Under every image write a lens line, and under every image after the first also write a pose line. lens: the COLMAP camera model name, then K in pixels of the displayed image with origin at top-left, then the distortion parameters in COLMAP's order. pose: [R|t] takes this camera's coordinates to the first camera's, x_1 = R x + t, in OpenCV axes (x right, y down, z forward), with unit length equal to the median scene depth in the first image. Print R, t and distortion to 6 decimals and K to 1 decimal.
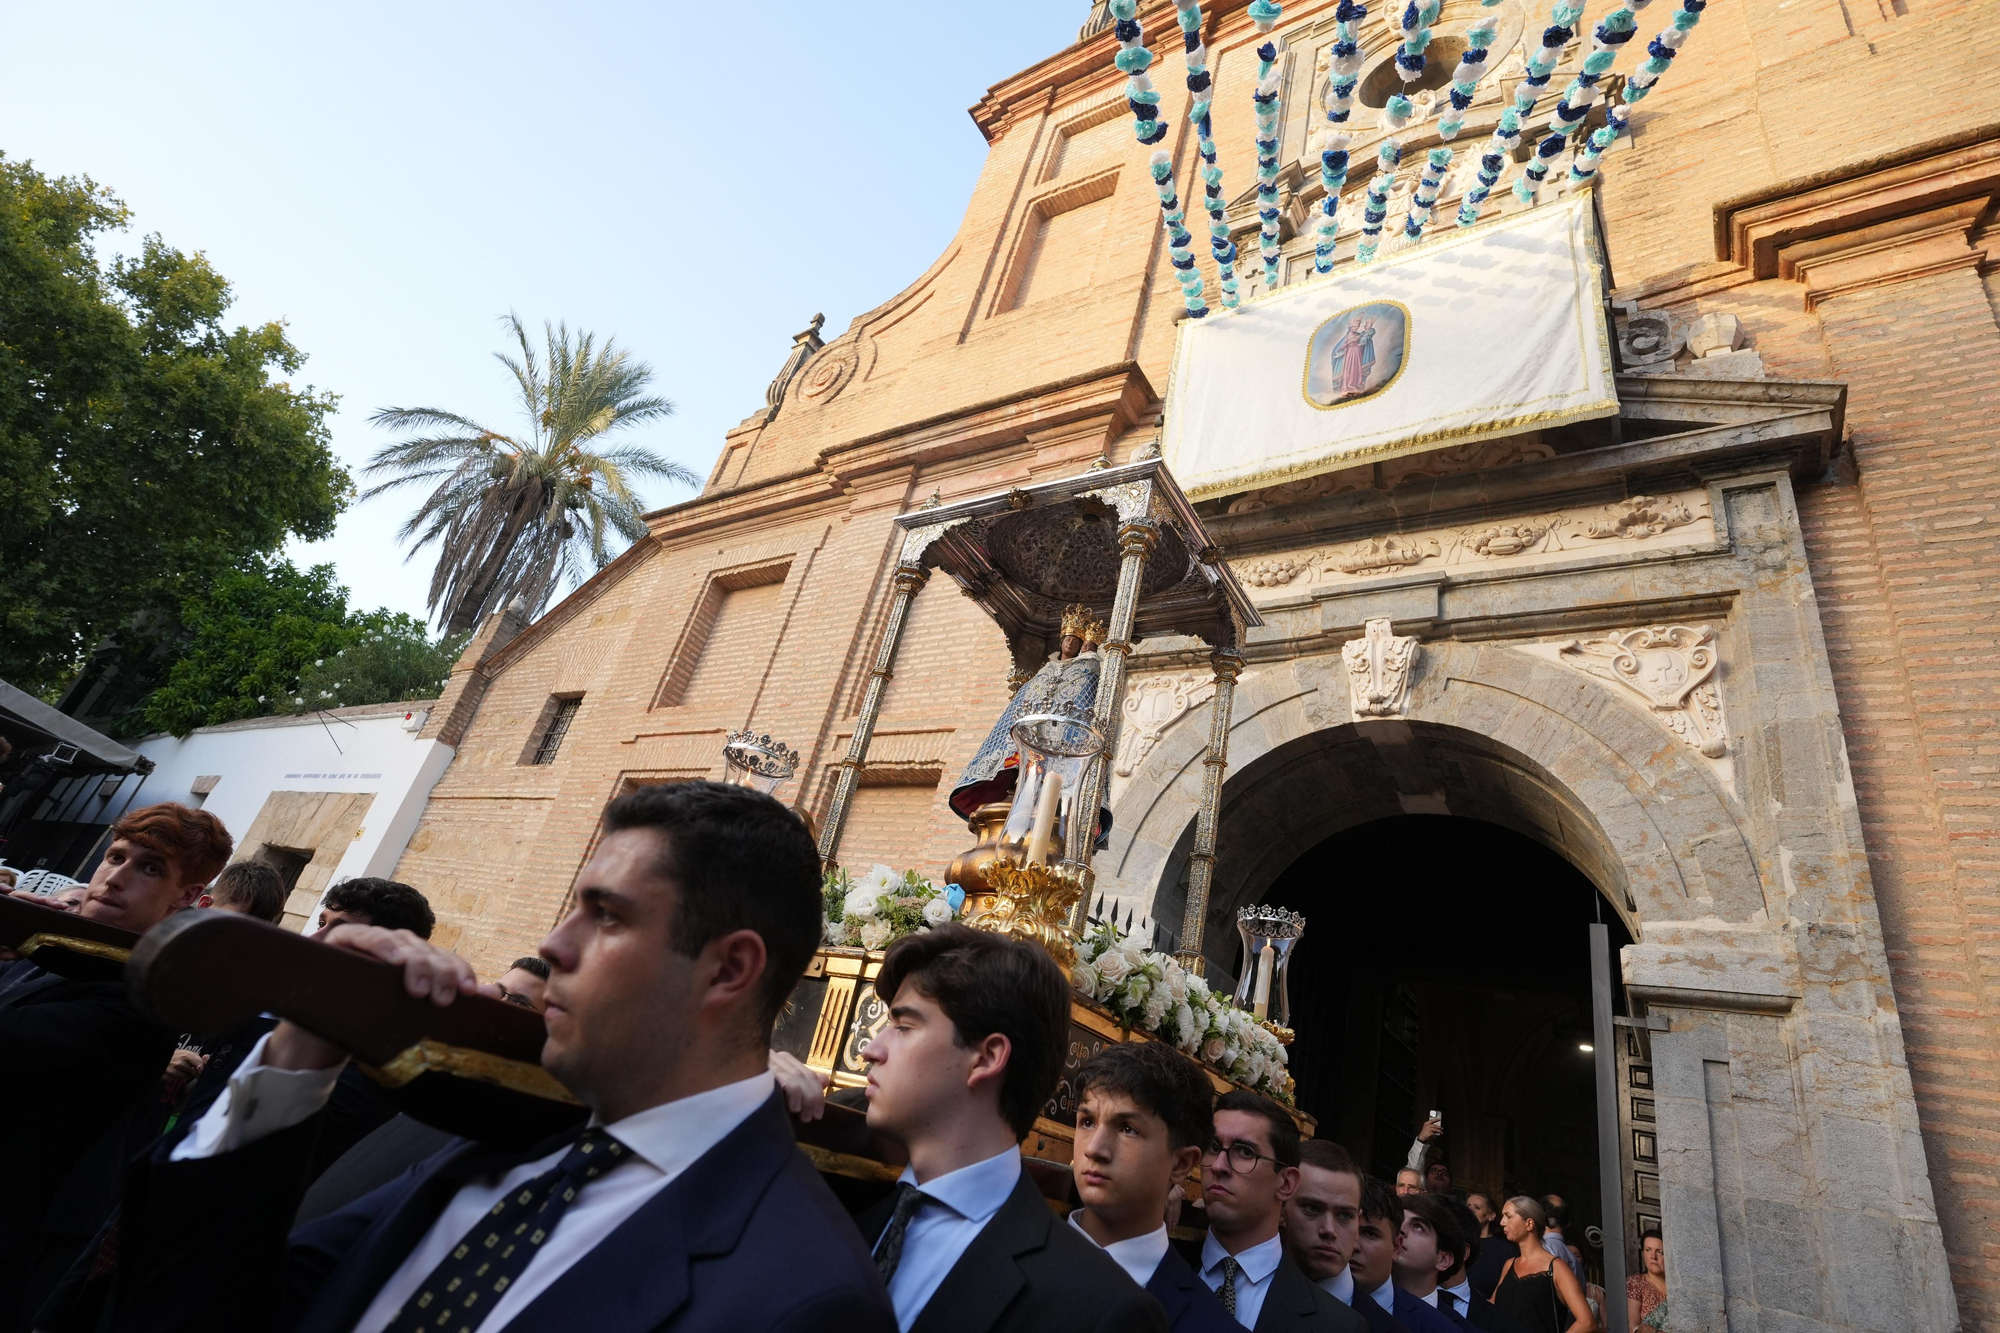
lens RADIAL K [[964.4, 0, 995.5], [0, 964.4, 669.2], [0, 0, 1]] dist [-0.083414, 0.036260]
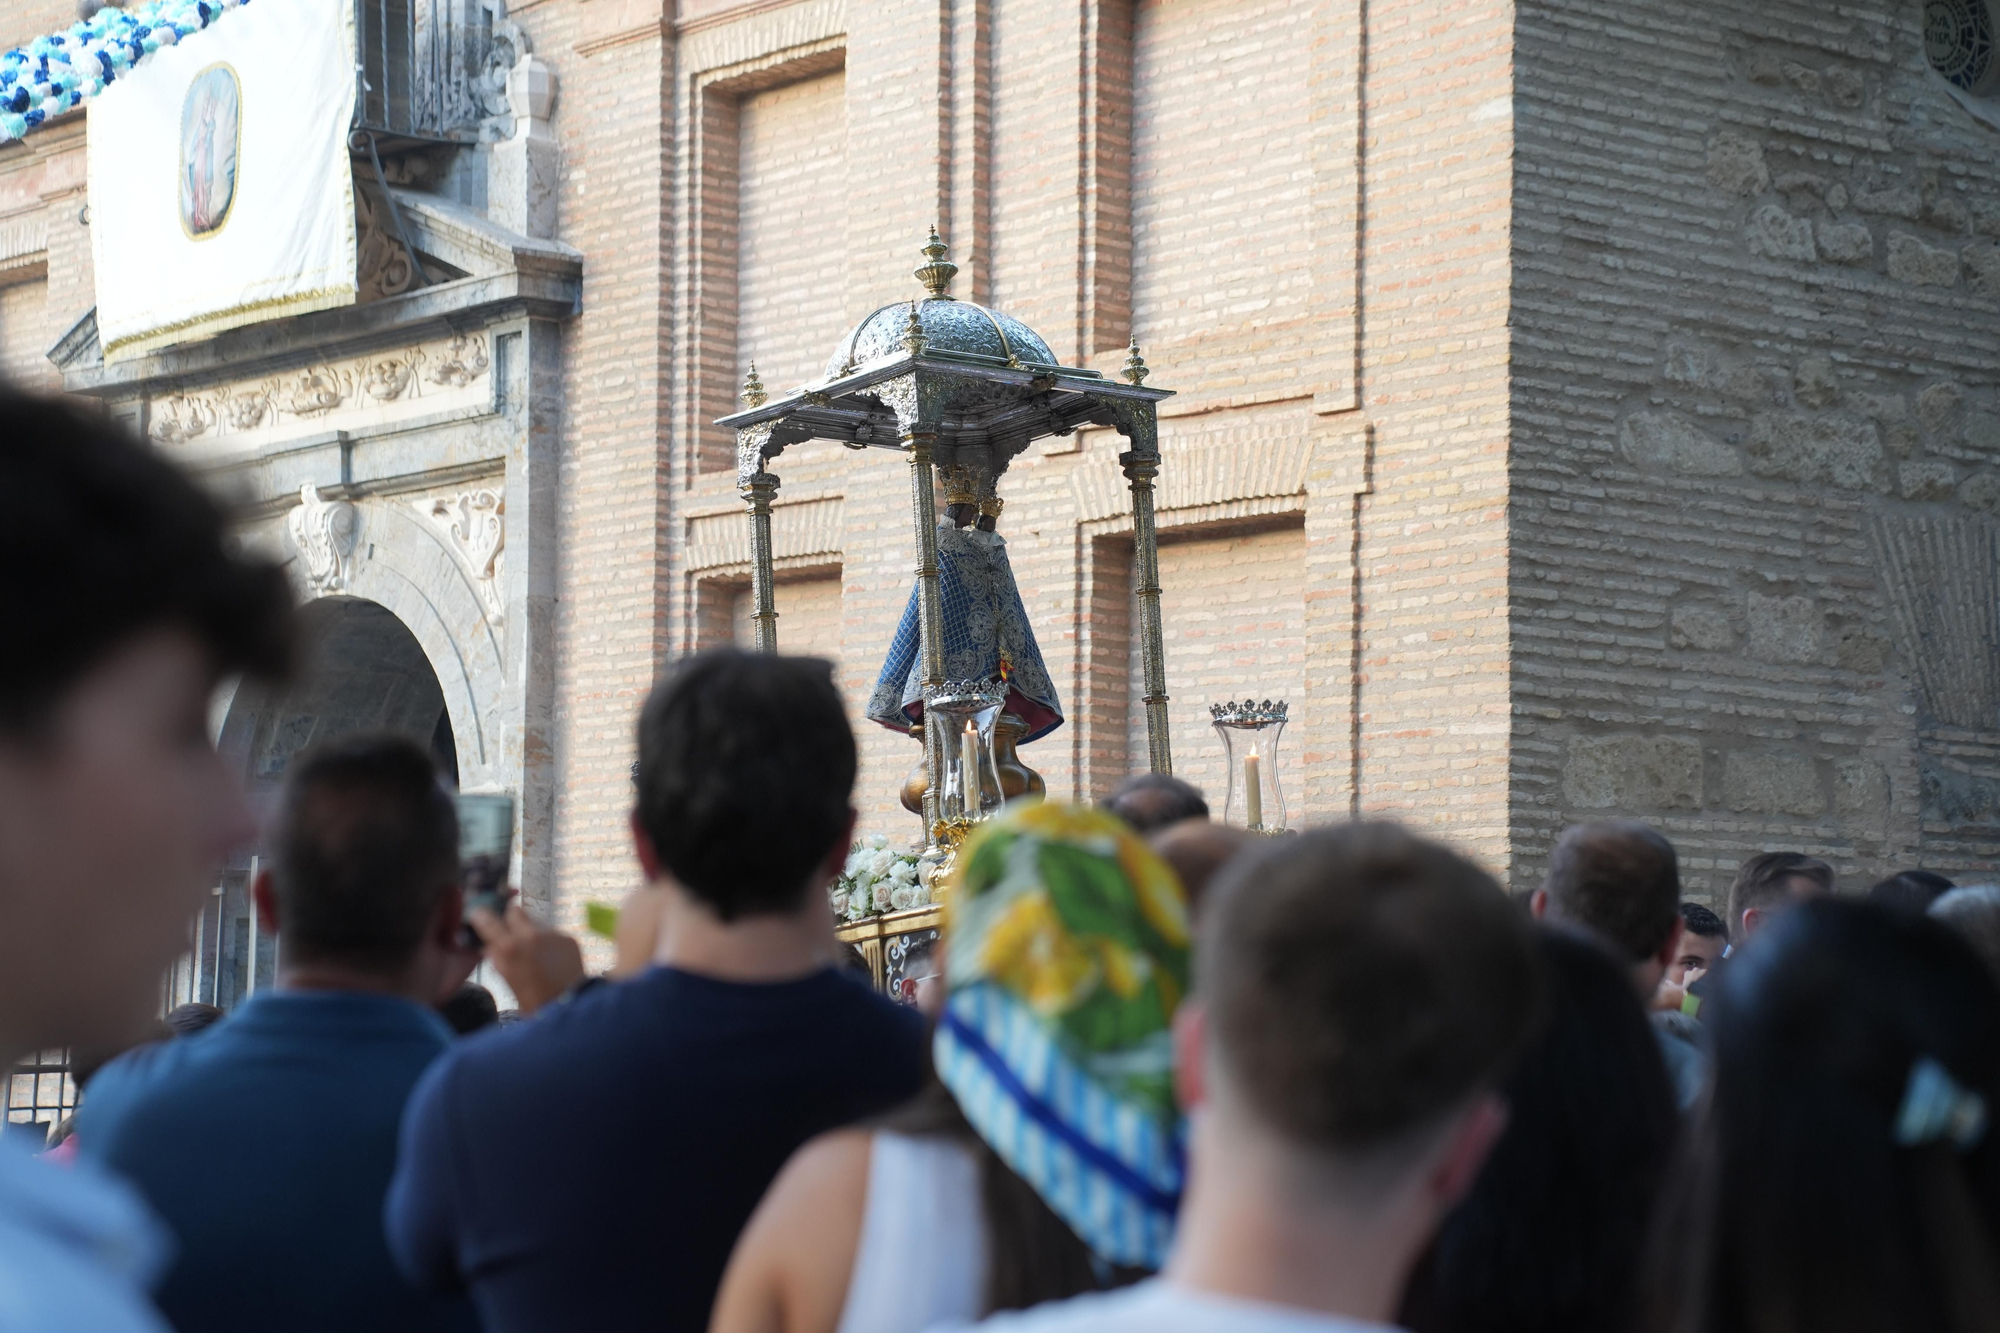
lens RADIAL K [[4055.9, 0, 1008.0], [0, 4055.9, 645.9], [0, 0, 1]] dist [0.599891, 0.234442]
pose [[0.935547, -0.247141, -0.252335, 2.295669], [0.319484, 0.896751, 0.306214, -1.050652], [0.150603, -0.367095, 0.917911, -2.985596]]
